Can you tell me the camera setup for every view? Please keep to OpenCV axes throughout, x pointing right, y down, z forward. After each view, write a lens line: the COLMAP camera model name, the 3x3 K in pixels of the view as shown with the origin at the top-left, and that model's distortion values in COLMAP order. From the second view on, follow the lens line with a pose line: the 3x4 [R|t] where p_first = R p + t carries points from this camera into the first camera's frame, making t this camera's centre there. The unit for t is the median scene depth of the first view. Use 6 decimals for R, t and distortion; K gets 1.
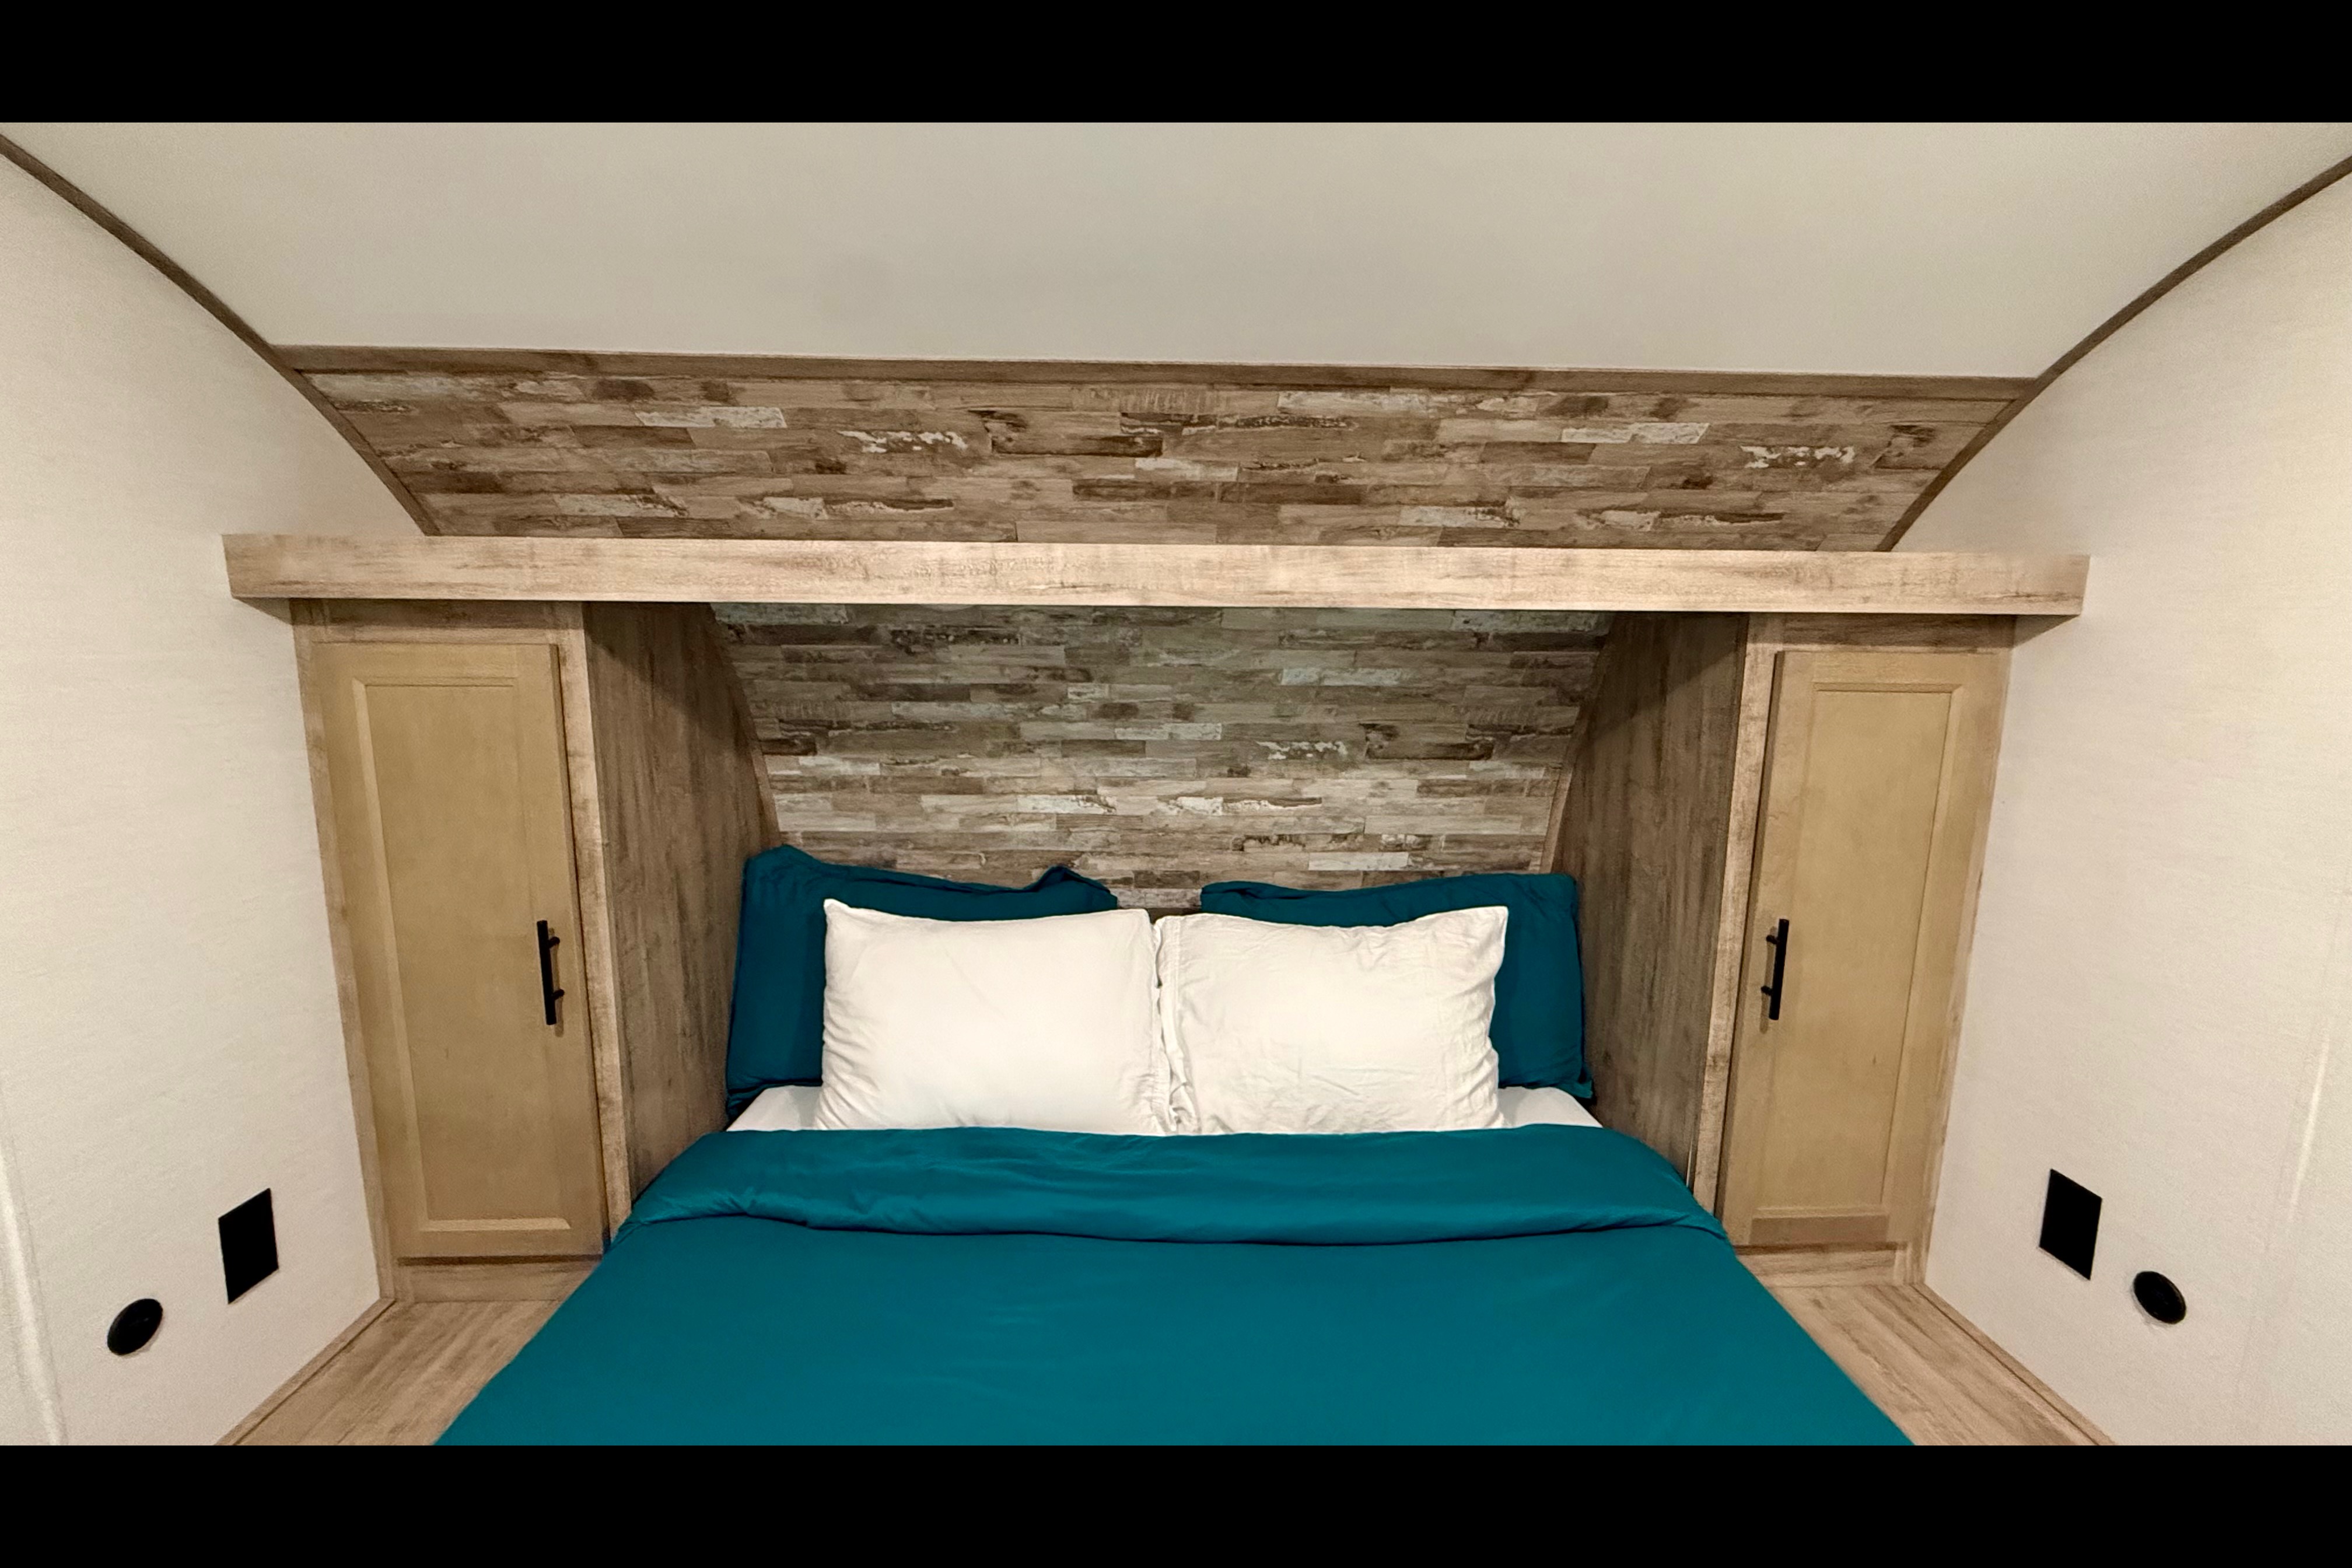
lens RADIAL K [[941.0, 0, 1166.8], [0, 941.0, 778.3], [0, 0, 1]] dist [-0.000390, 0.000409]
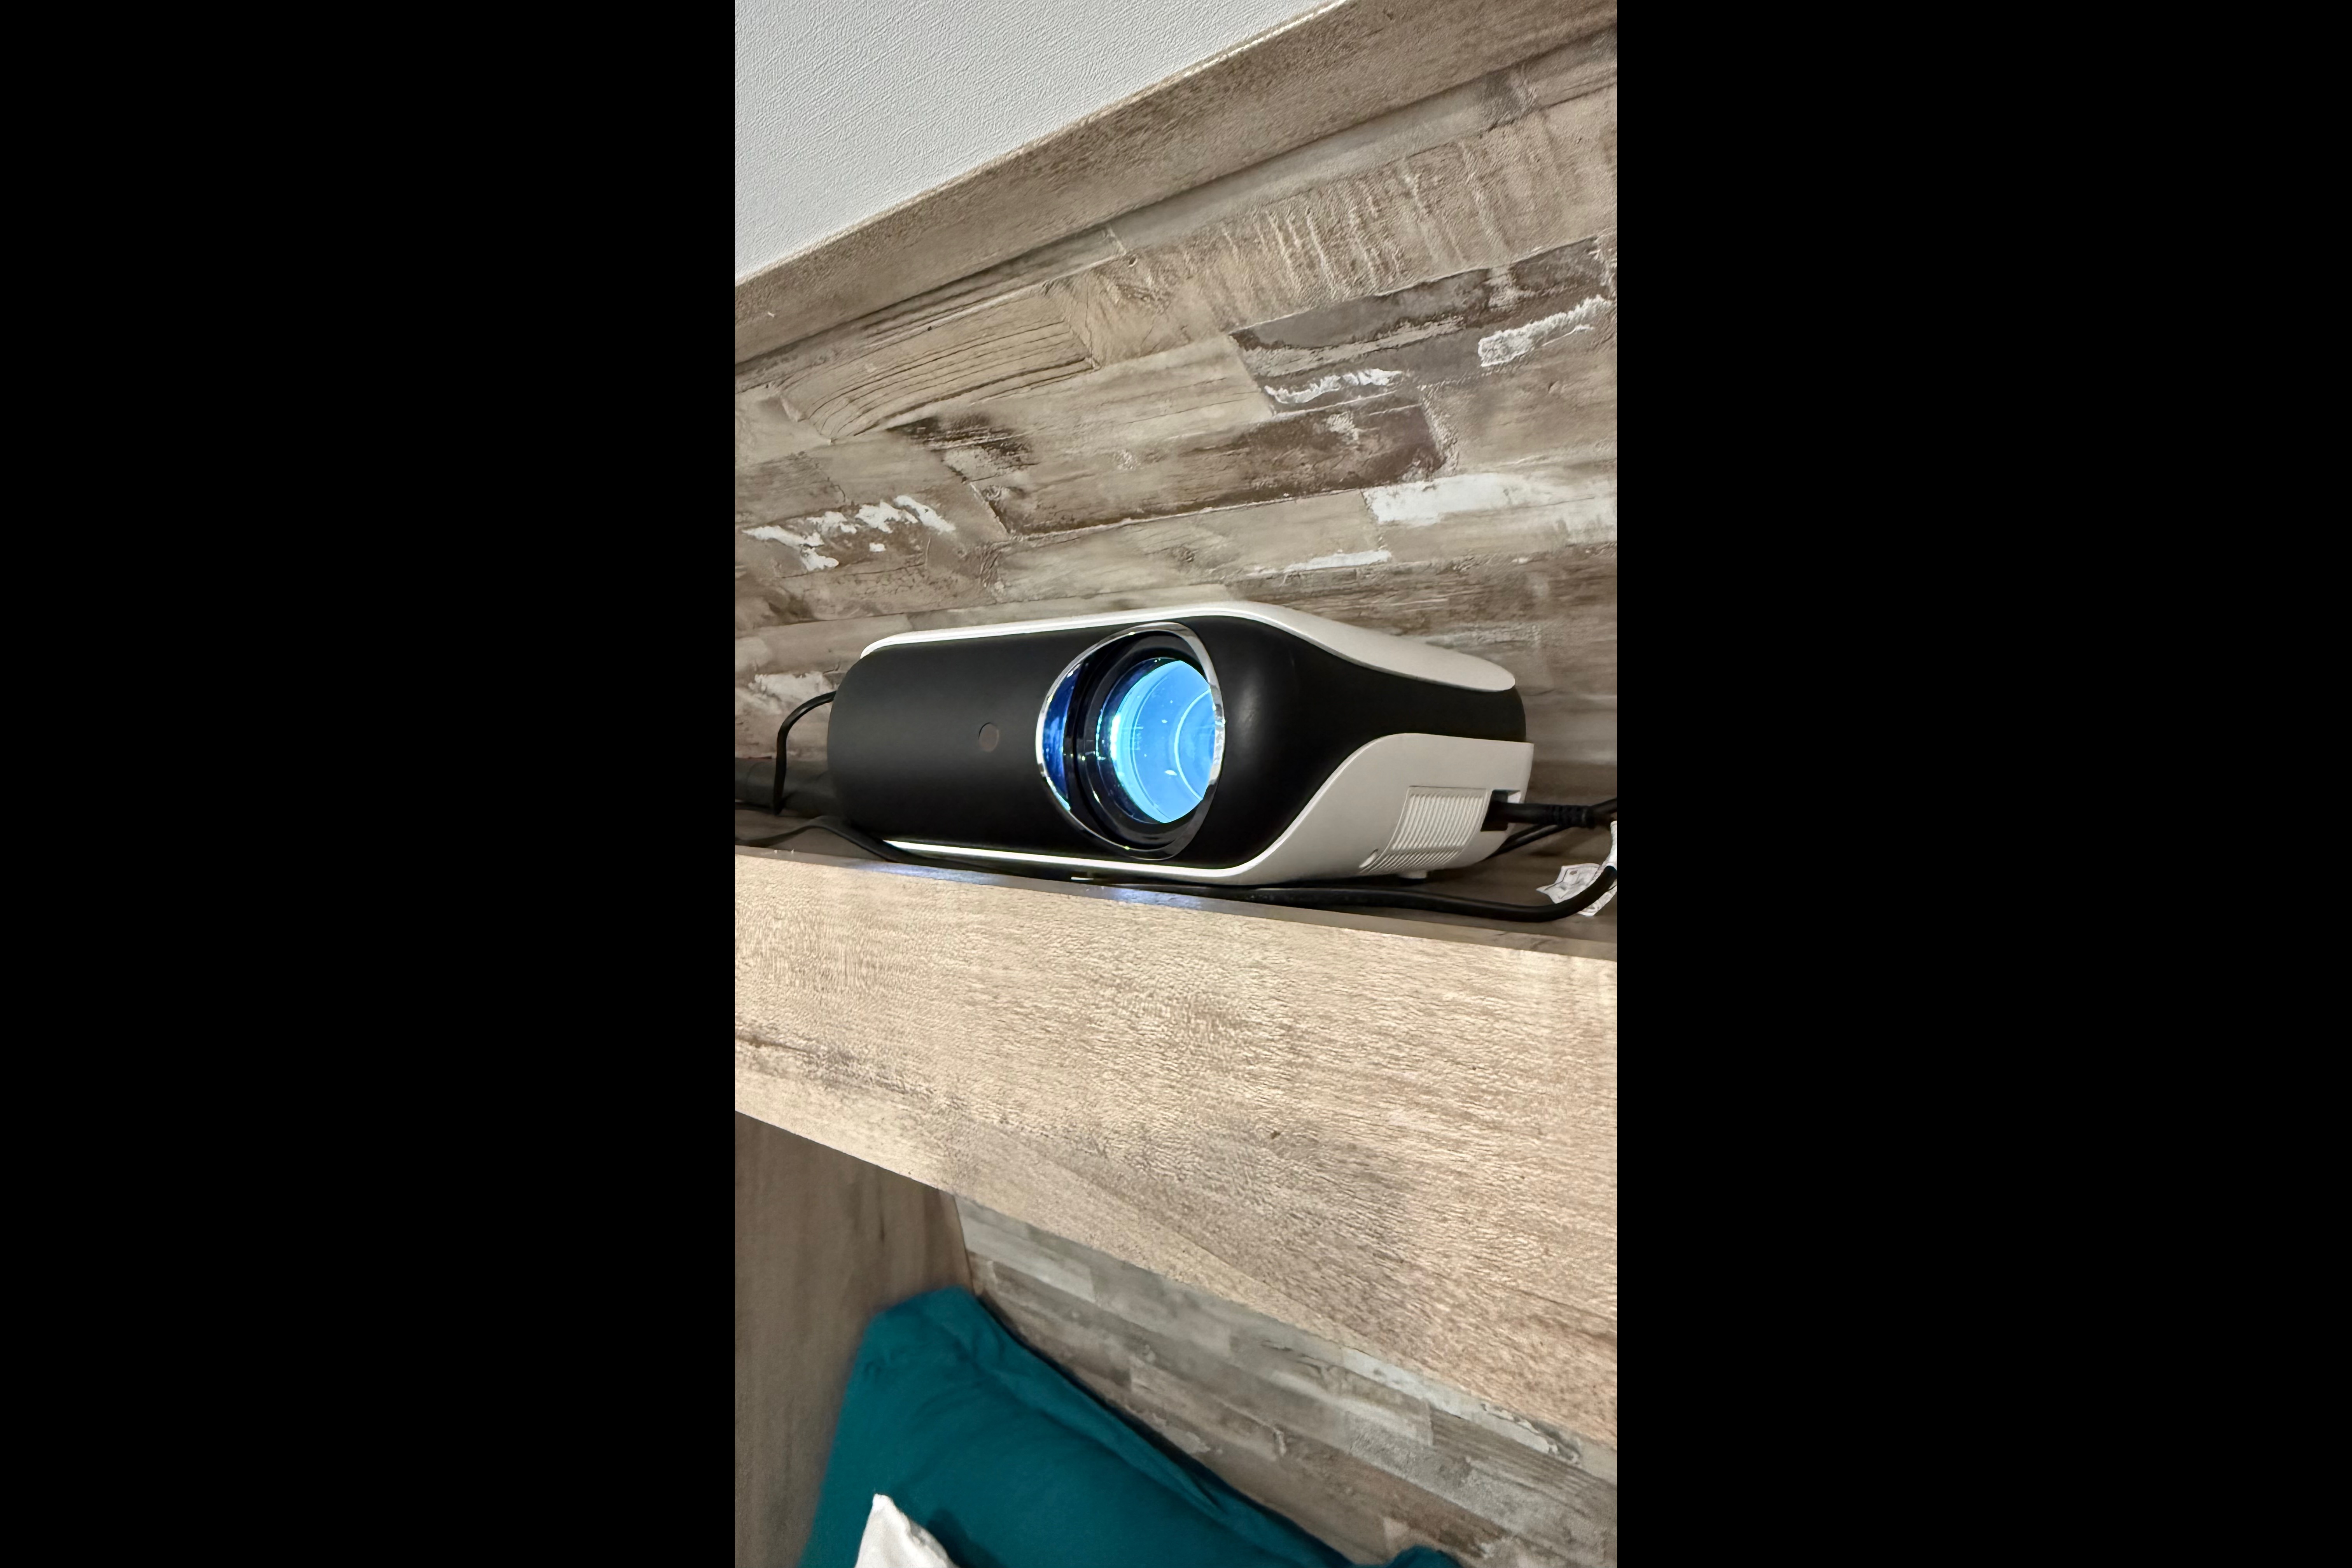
lens RADIAL K [[1109.0, 0, 1180.6], [0, 1109.0, 726.2], [0, 0, 1]] dist [0.002372, 0.000278]
pose [[0.770502, -0.014417, -0.637275, 0.125486], [-0.107159, 0.982587, -0.151790, -0.197644], [0.628366, 0.185245, 0.755540, 0.670751]]
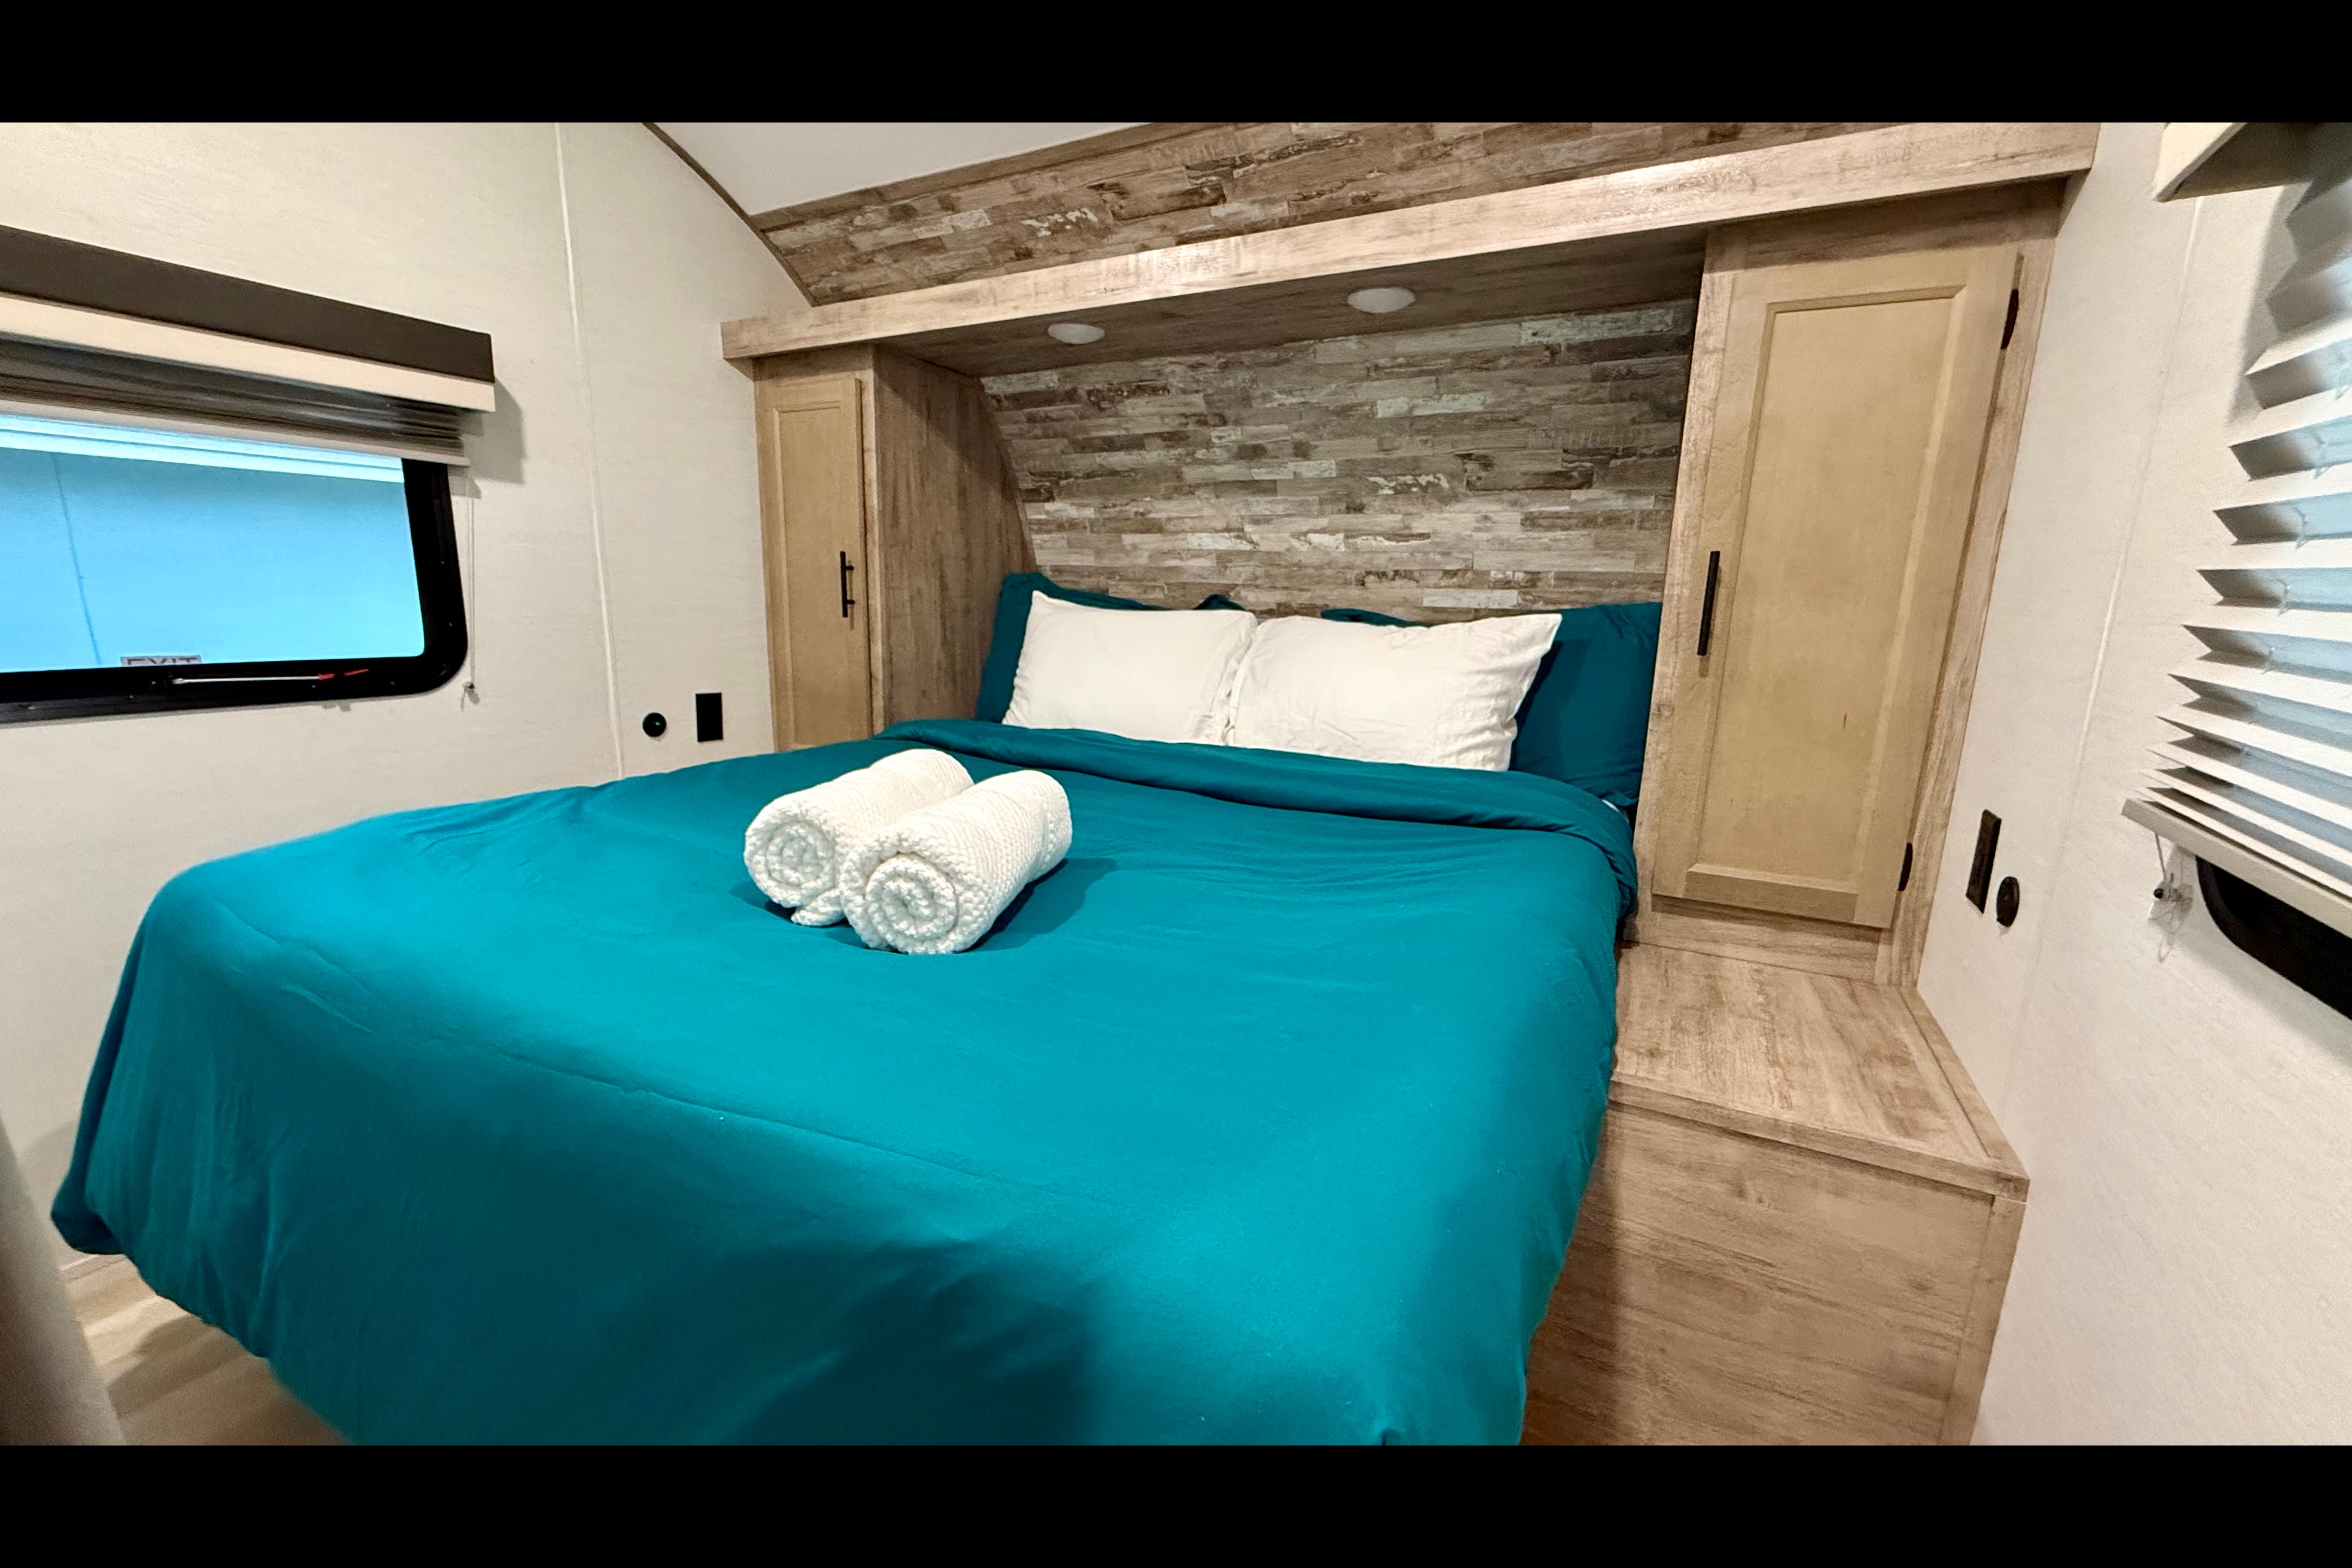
lens RADIAL K [[941.0, 0, 1173.0], [0, 941.0, 781.1], [0, 0, 1]] dist [-0.000390, 0.000409]
pose [[0.869797, 0.109461, -0.481115, 0.581794], [-0.092887, 0.993973, 0.058217, 0.342970], [0.484588, -0.005947, 0.874722, -0.145769]]
